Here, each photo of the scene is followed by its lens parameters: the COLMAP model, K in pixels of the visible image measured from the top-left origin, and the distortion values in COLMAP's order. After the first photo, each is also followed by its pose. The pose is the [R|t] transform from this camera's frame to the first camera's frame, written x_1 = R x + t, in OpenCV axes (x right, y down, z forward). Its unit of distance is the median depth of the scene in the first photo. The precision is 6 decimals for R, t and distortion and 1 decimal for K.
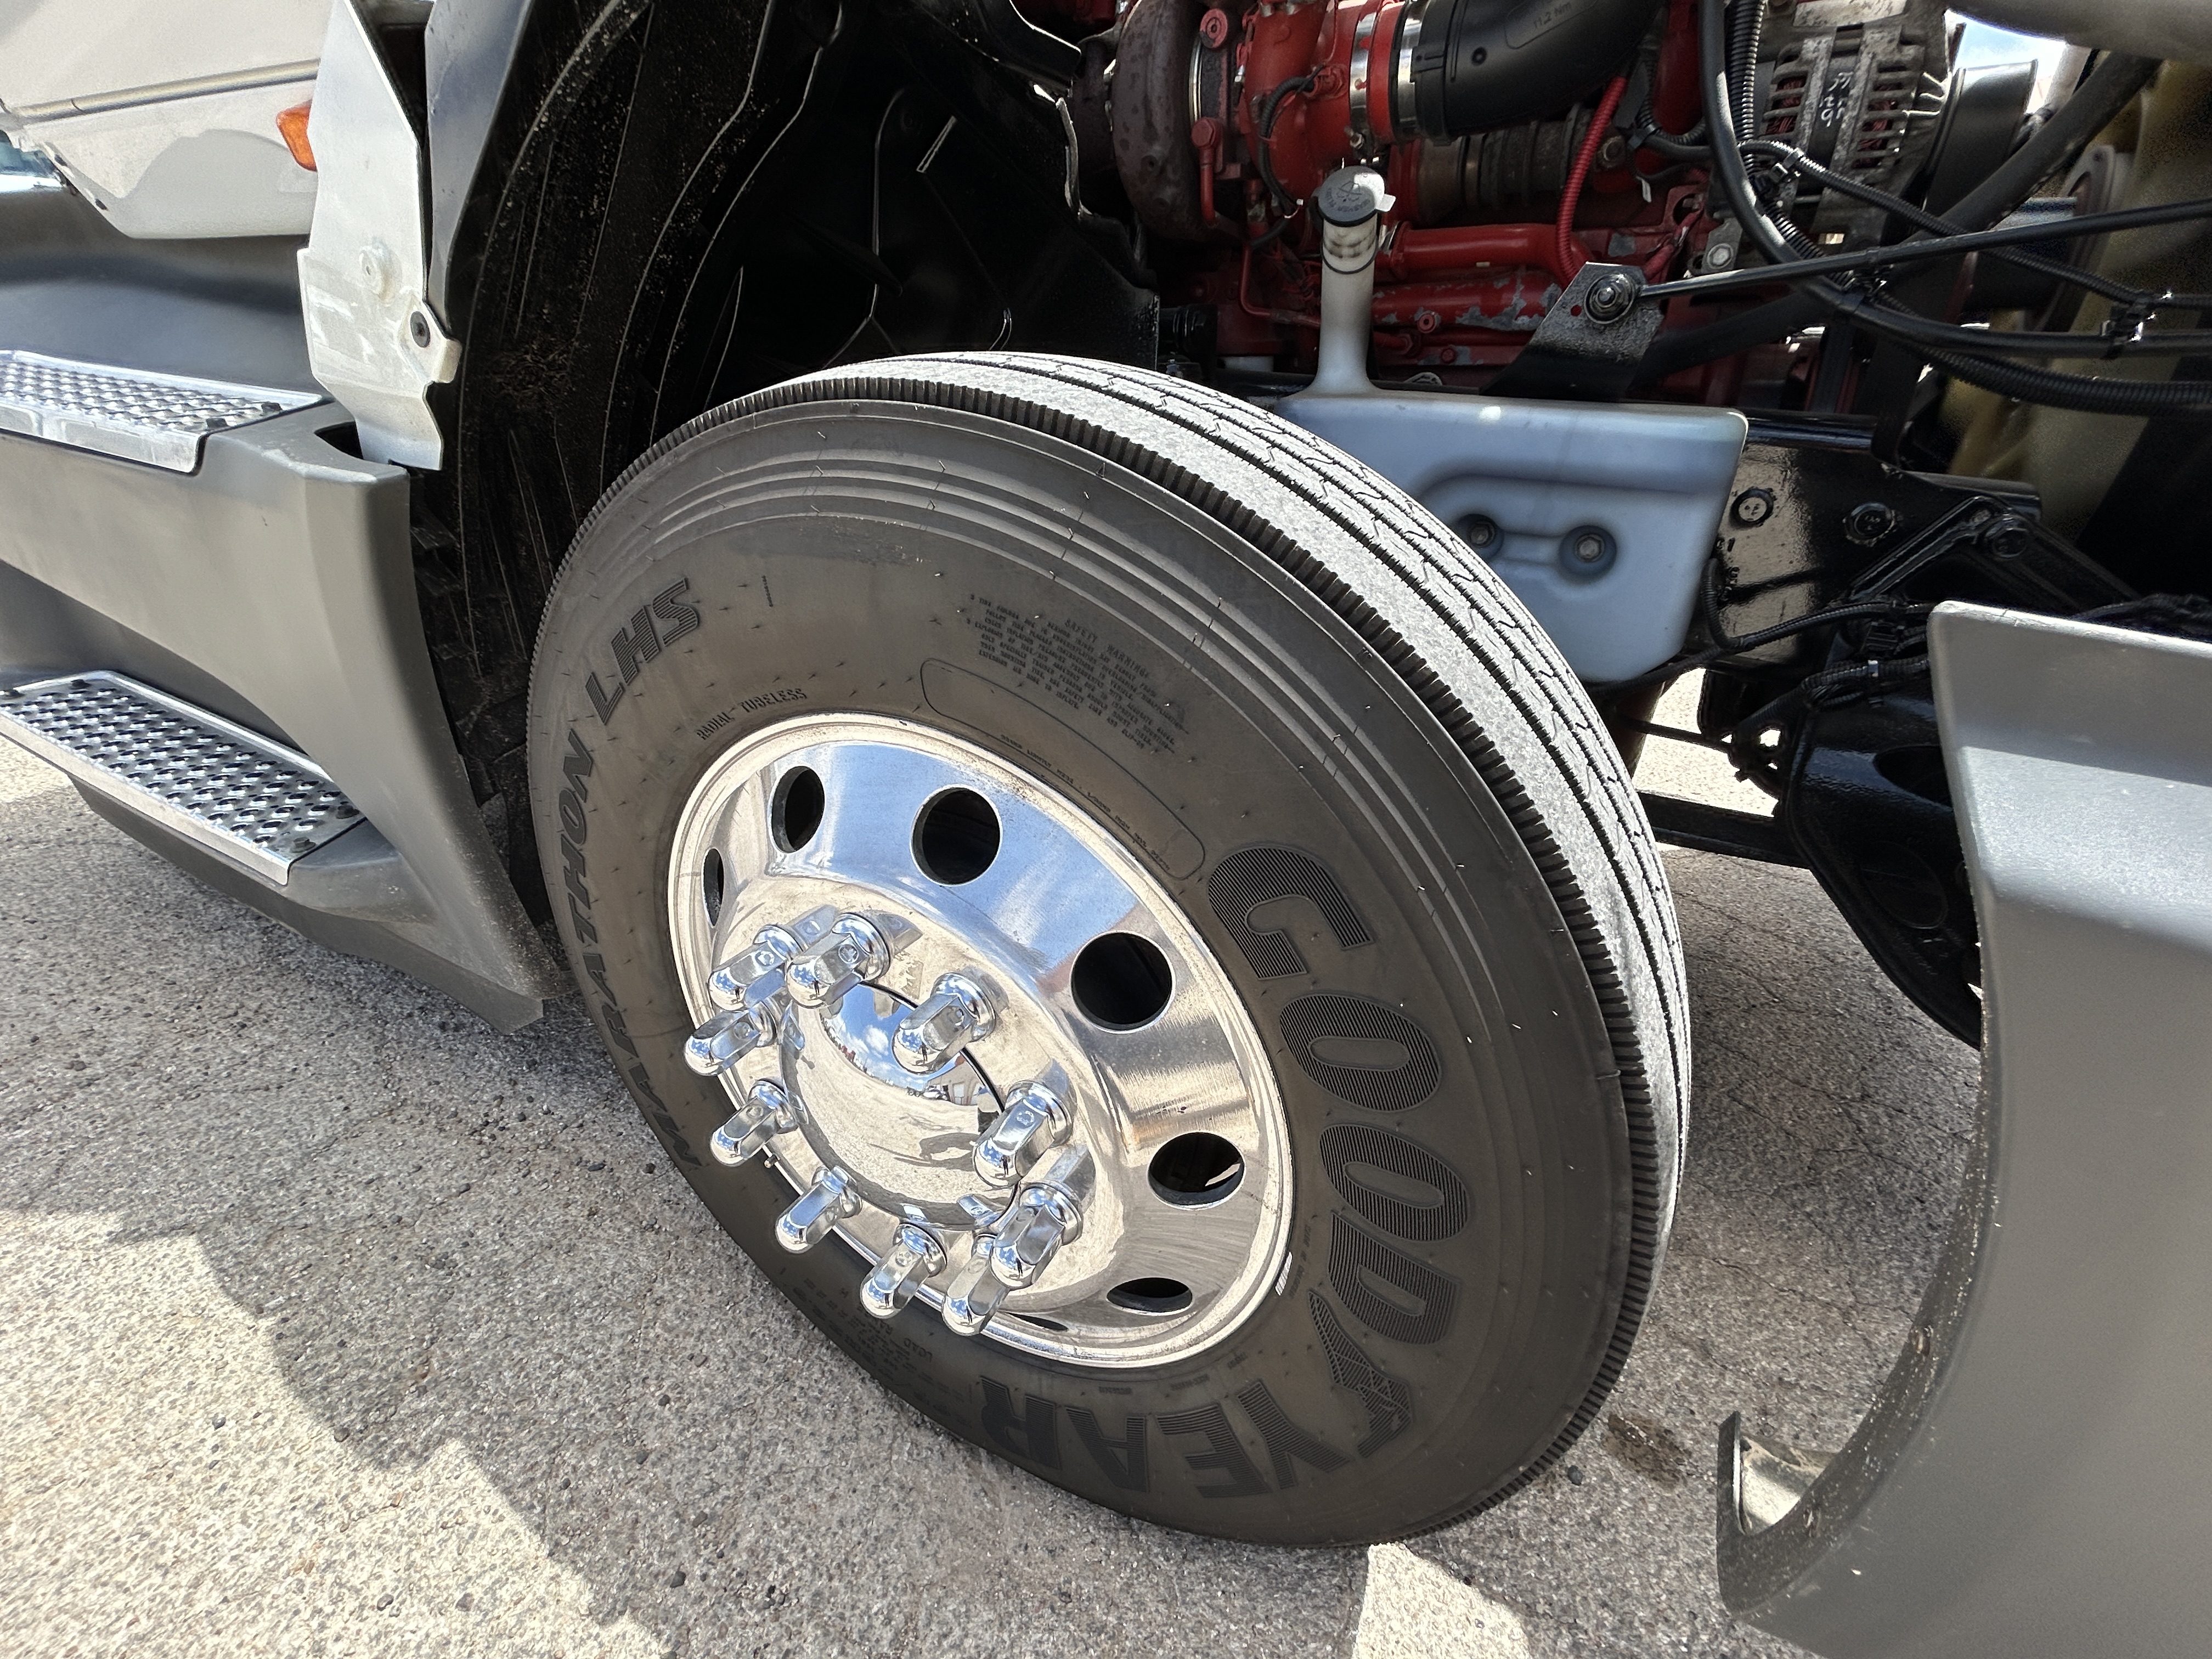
lens RADIAL K [[971.4, 0, 1109.5], [0, 971.4, 831.8], [0, 0, 1]] dist [0.002989, -0.000523]
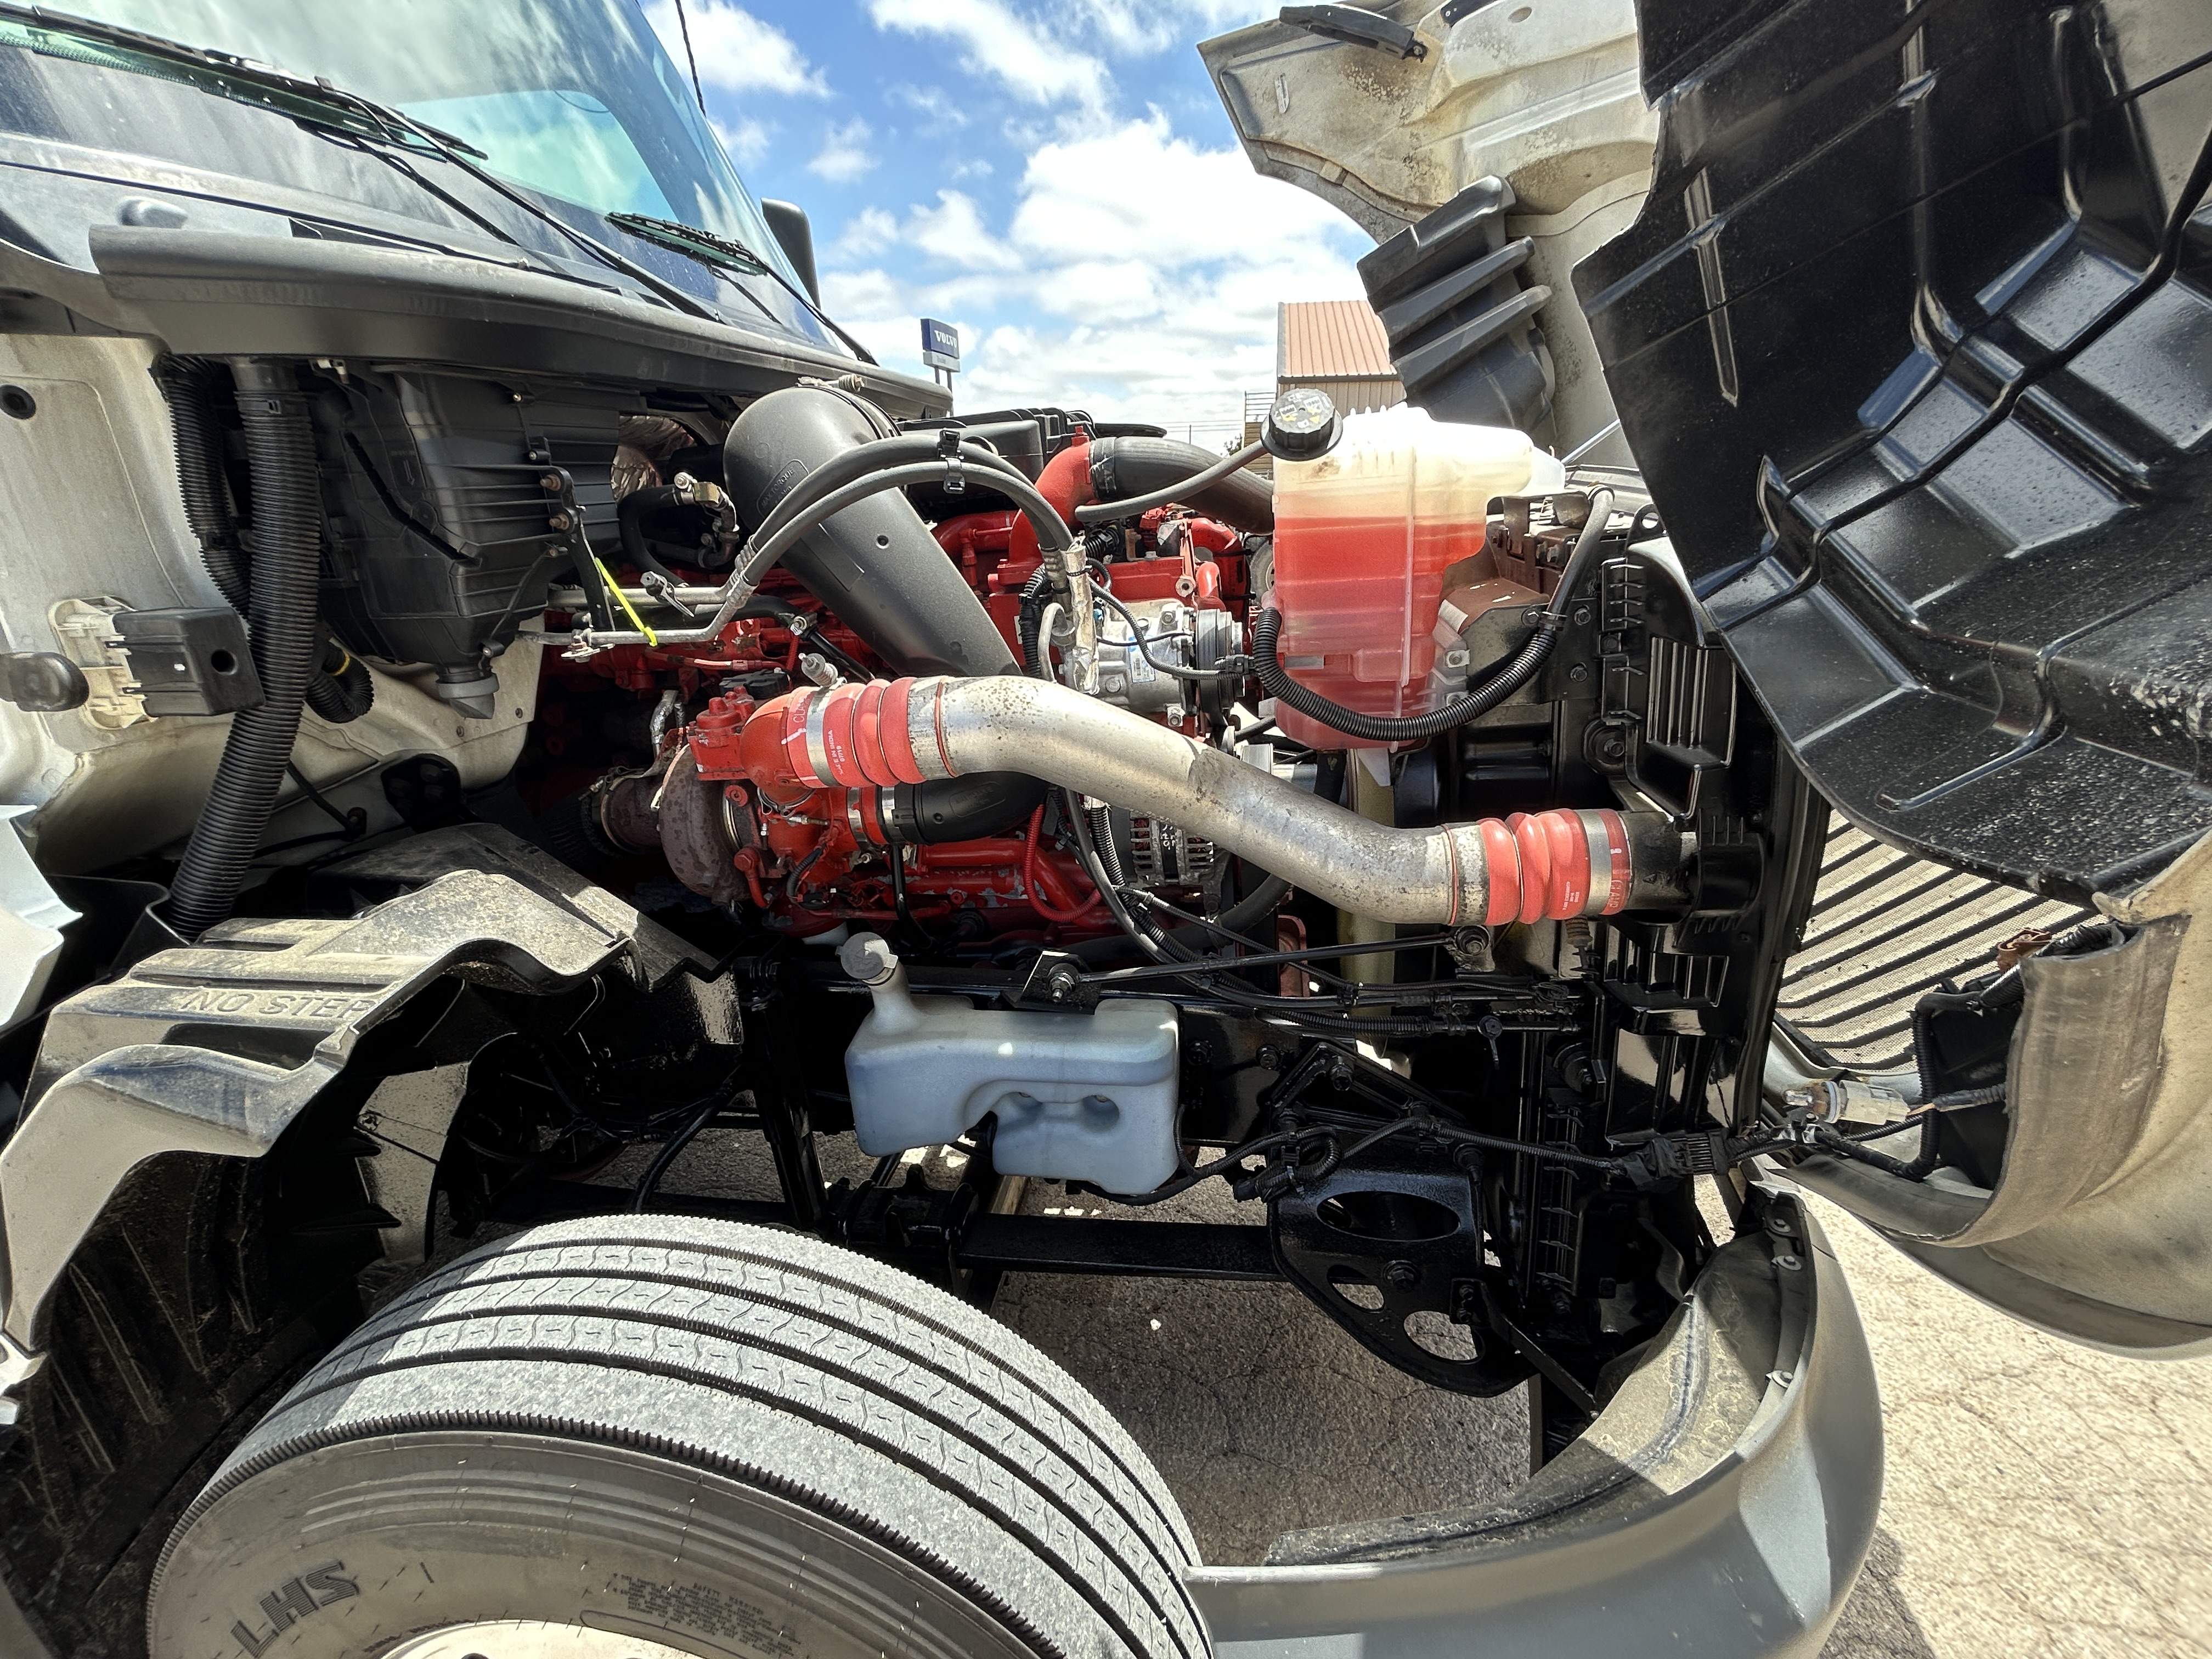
lens RADIAL K [[971.4, 0, 1106.5], [0, 971.4, 832.0], [0, 0, 1]] dist [0.002989, -0.000523]
pose [[0.927284, -0.186088, 0.324830, 0.196449], [0.231377, 0.967014, -0.106525, -0.767273], [-0.294293, 0.173938, 0.939754, -0.511824]]
